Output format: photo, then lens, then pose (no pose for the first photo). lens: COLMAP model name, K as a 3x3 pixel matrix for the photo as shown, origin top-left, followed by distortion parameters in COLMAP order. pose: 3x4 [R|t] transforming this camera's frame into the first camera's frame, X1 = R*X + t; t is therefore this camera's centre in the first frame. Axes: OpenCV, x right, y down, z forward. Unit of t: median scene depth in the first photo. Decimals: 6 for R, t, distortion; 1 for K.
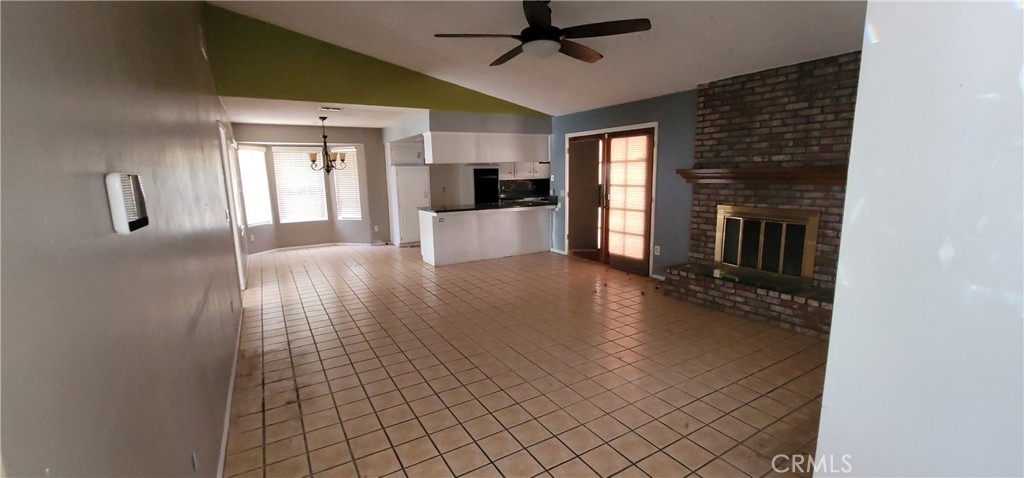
lens RADIAL K [[418.2, 0, 517.3], [0, 418.2, 241.6], [0, 0, 1]] dist [-0.003379, 0.000011]
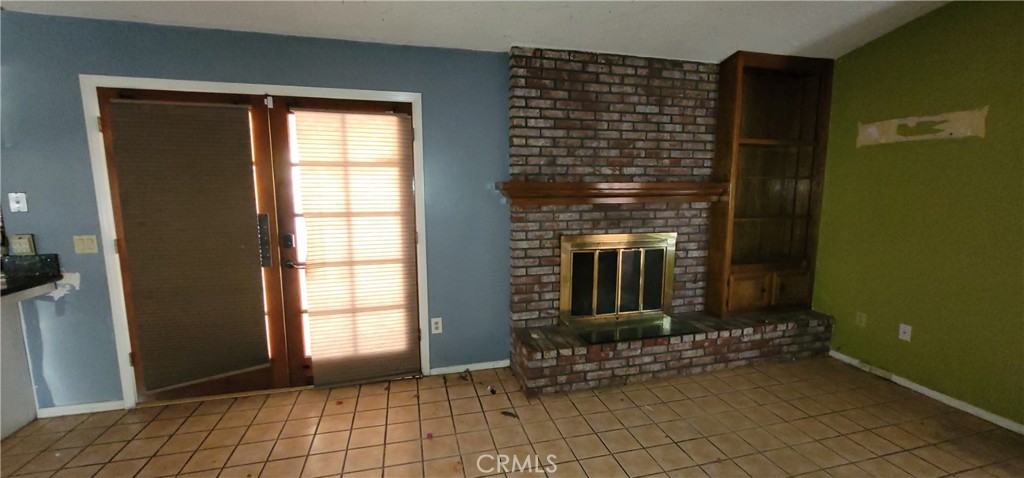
lens RADIAL K [[418.2, 0, 517.3], [0, 418.2, 241.6], [0, 0, 1]] dist [-0.003379, 0.000011]
pose [[0.282731, -0.117666, 0.951955, -0.193911], [0.151067, 0.985524, 0.076949, -0.145116], [-0.947229, 0.122053, 0.296413, 0.888450]]
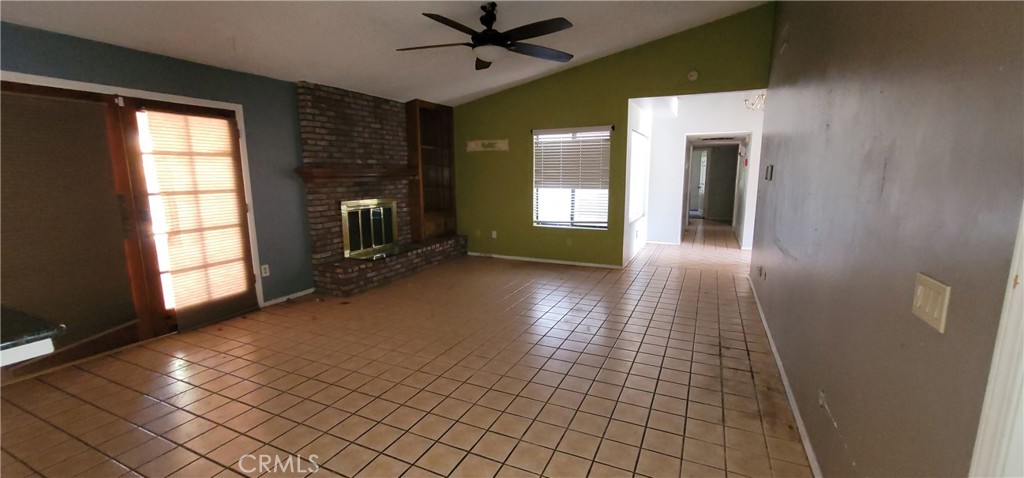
lens RADIAL K [[418.2, 0, 517.3], [0, 418.2, 241.6], [0, 0, 1]] dist [-0.003379, 0.000011]
pose [[-0.557392, -0.119621, 0.821587, -0.709126], [0.147473, 0.959566, 0.239762, -0.186404], [-0.817047, 0.254803, -0.517213, 1.245352]]
